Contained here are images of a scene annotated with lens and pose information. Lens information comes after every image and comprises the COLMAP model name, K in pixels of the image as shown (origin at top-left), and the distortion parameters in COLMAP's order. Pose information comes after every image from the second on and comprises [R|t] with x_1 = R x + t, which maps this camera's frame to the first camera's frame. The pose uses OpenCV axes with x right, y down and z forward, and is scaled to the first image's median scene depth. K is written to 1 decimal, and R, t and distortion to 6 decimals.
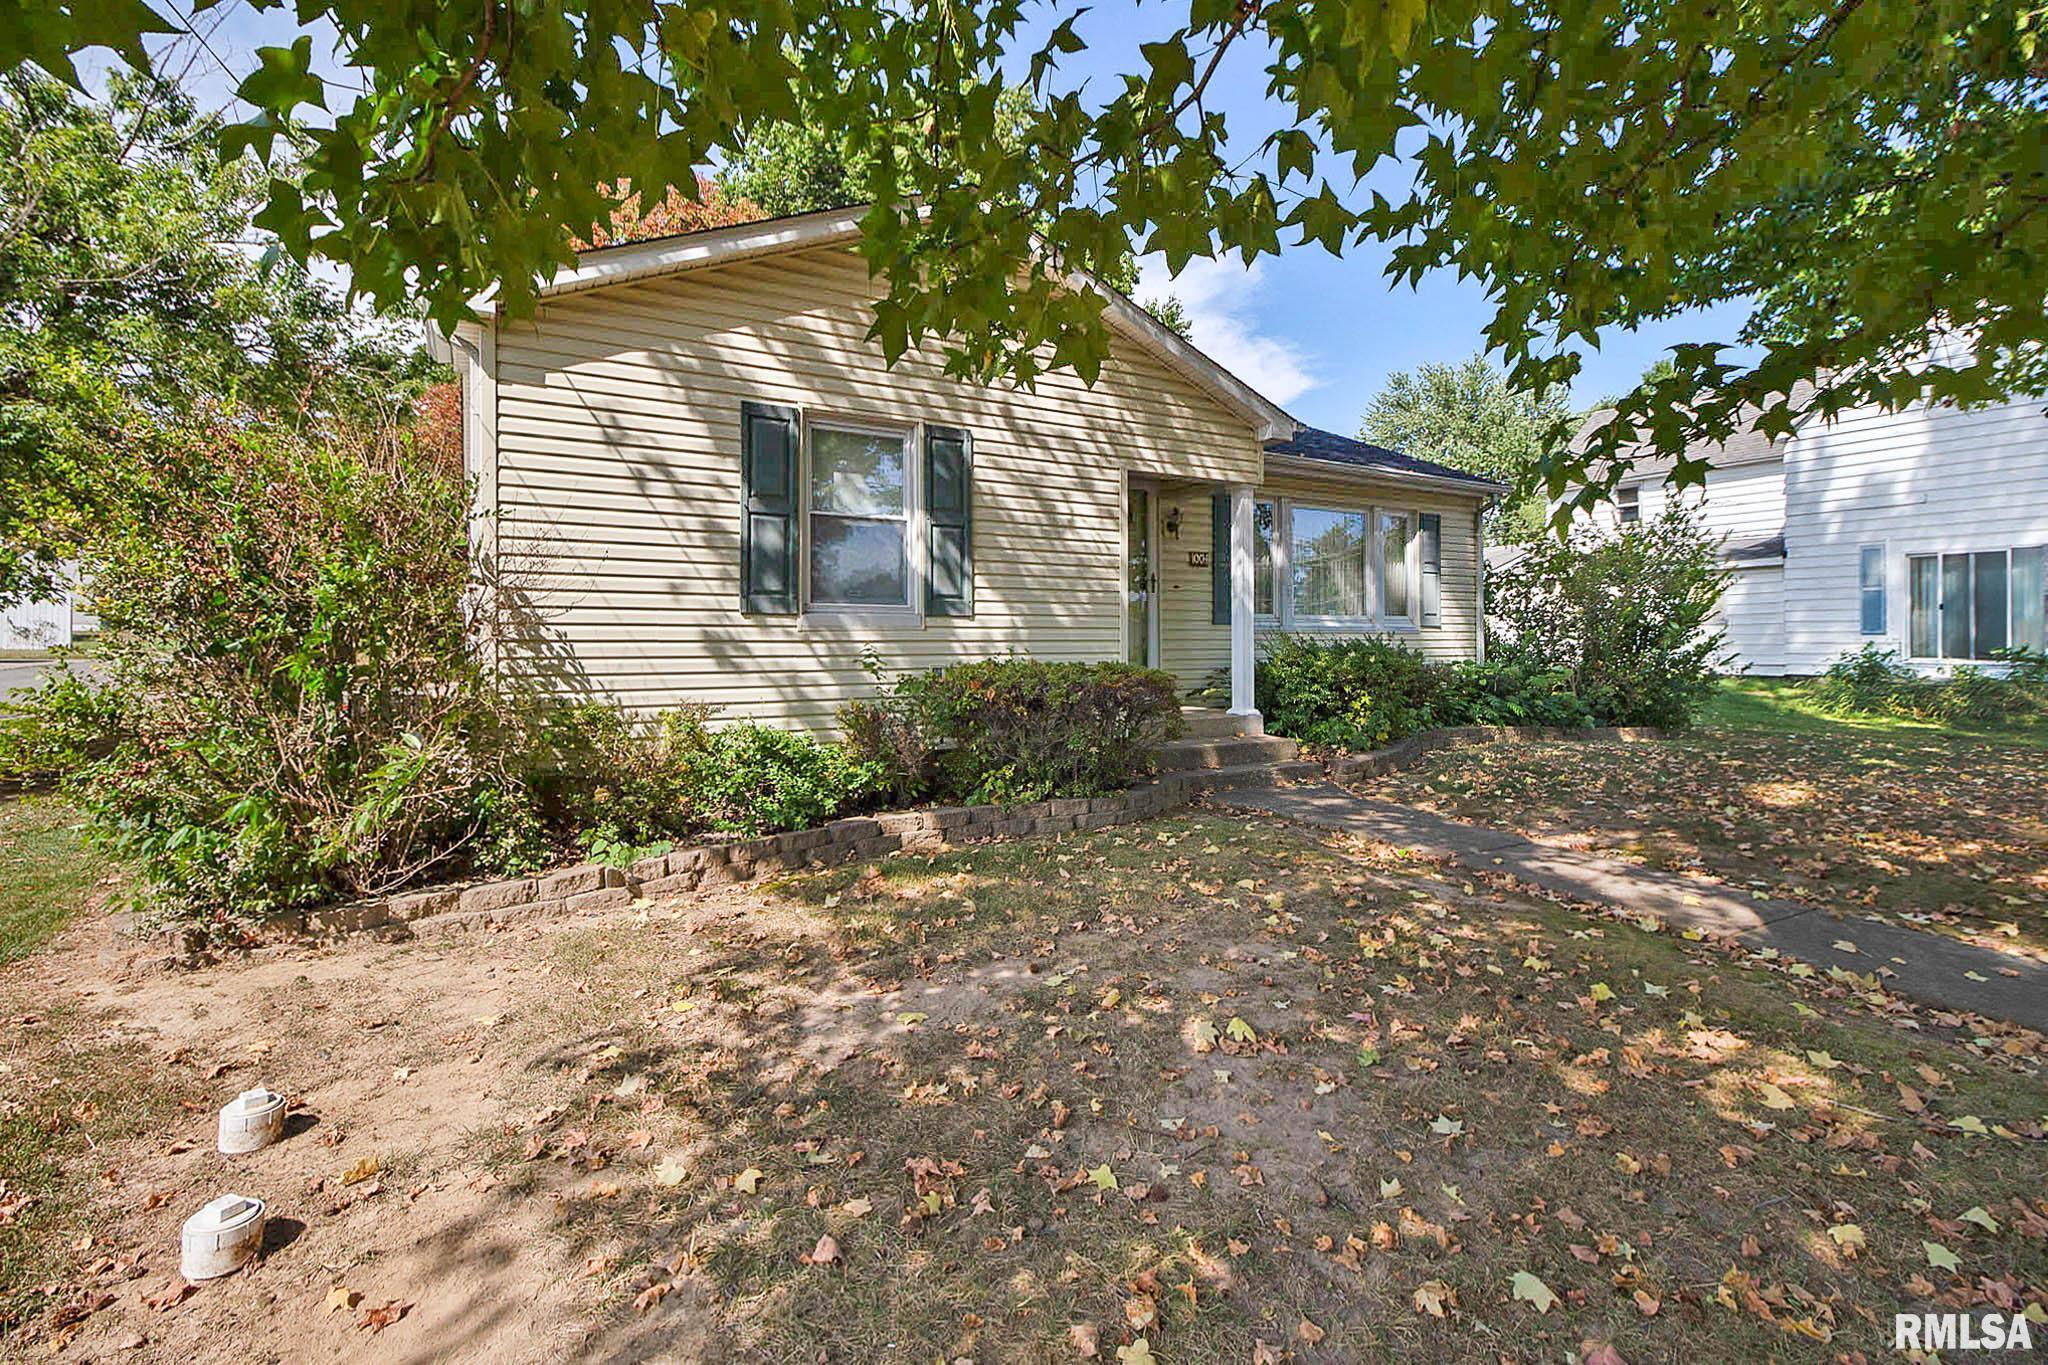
lens RADIAL K [[946.2, 0, 1056.8], [0, 946.2, 616.4], [0, 0, 1]] dist [0.016187, -0.002608]
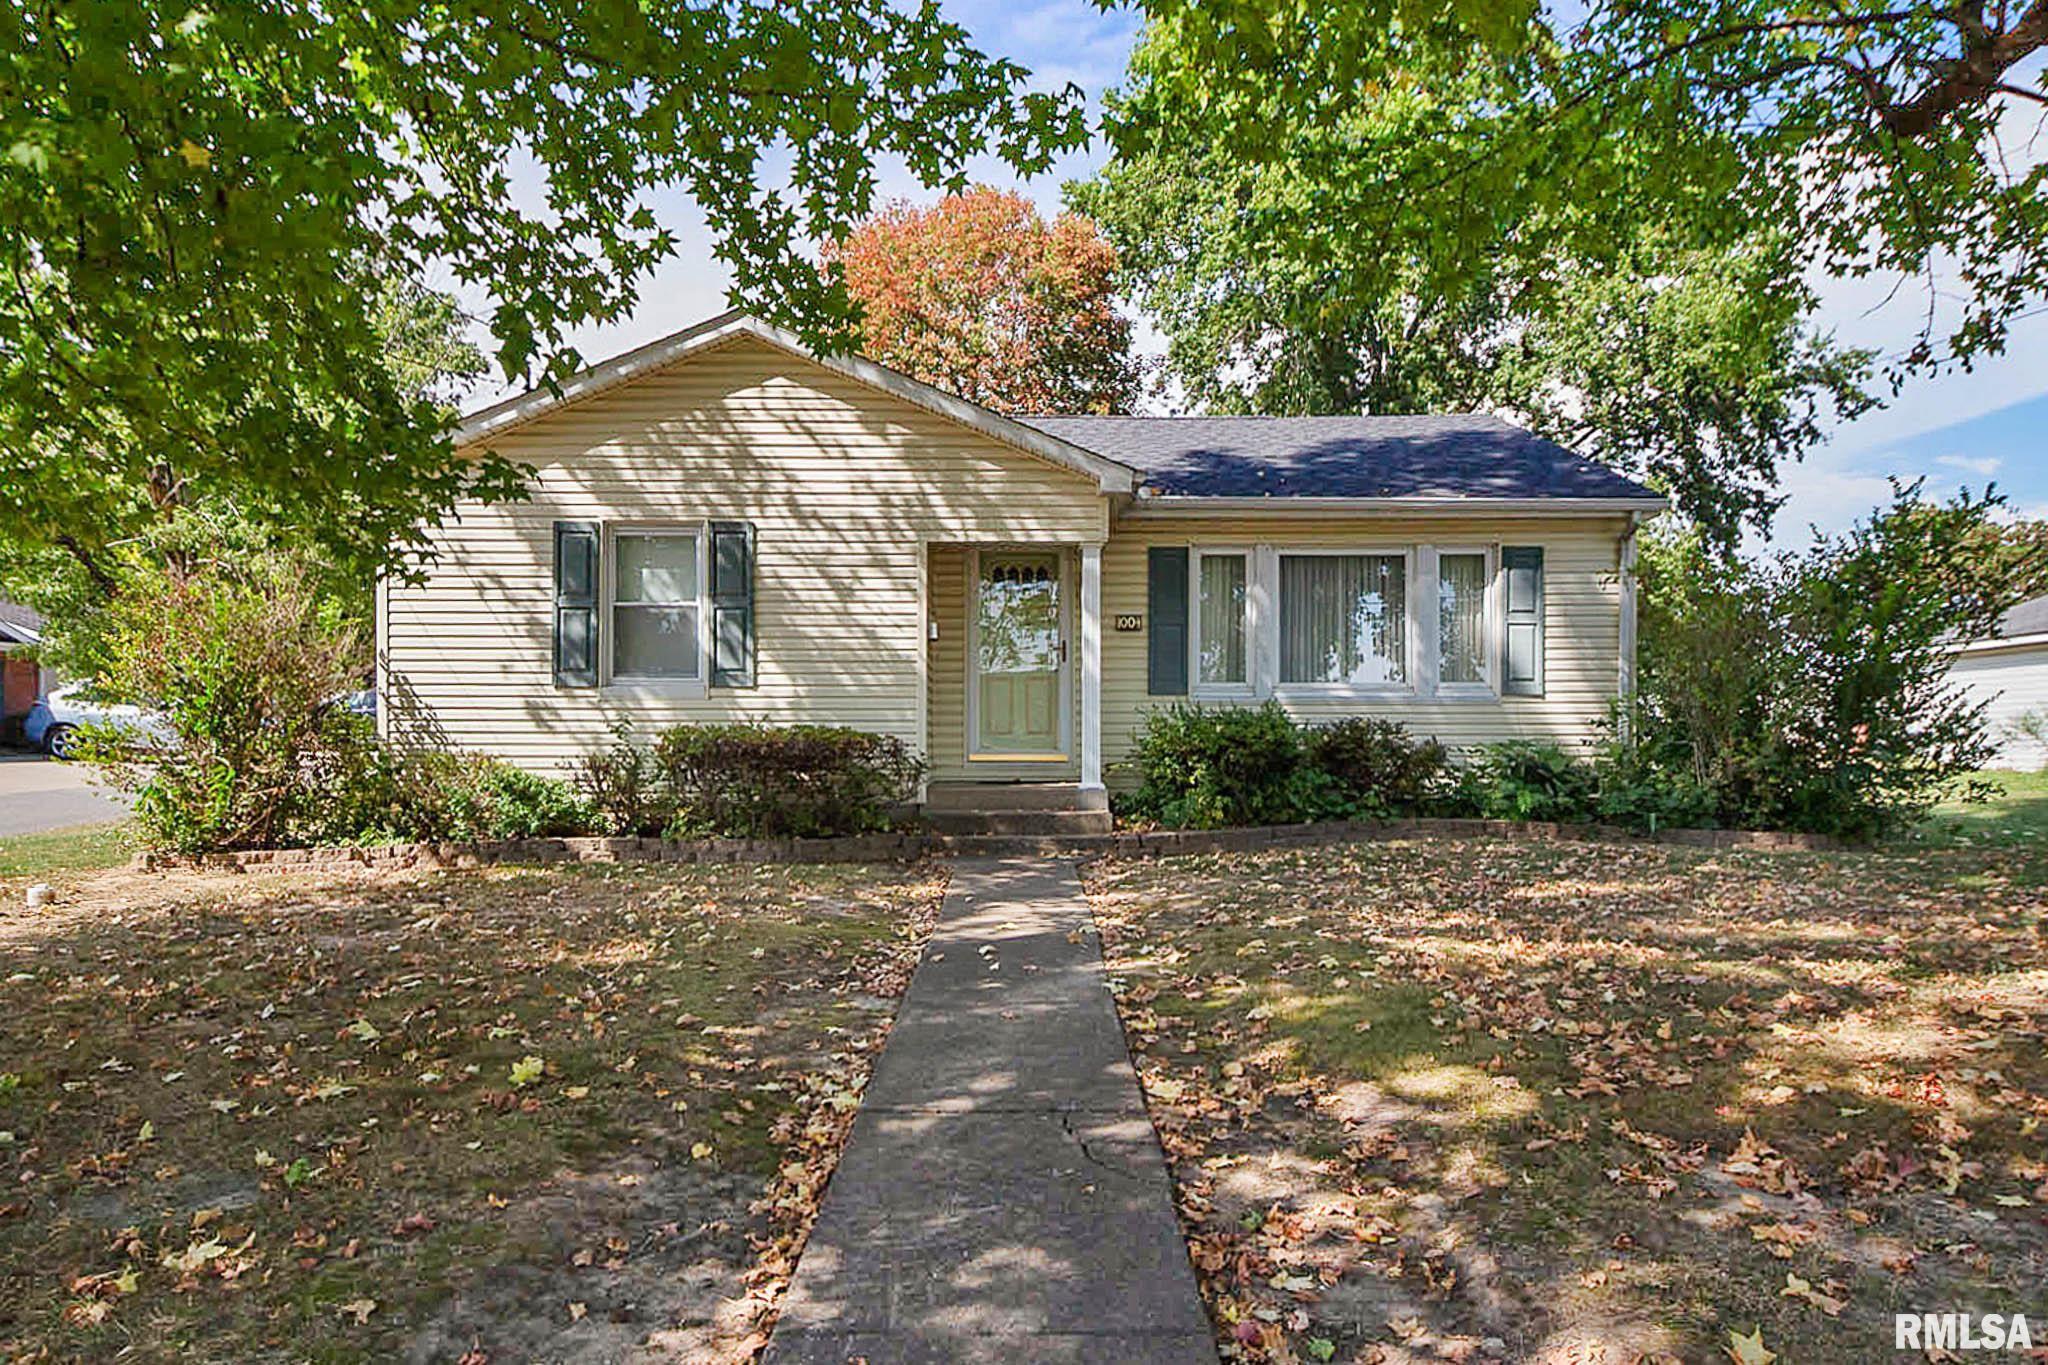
lens RADIAL K [[946.2, 0, 1024.2], [0, 946.2, 697.7], [0, 0, 1]] dist [0.016187, -0.002608]
pose [[0.854202, -0.000658, -0.519942, 0.792725], [0.010639, 0.999812, 0.016213, -0.002483], [0.519833, -0.019381, 0.854048, 0.206805]]
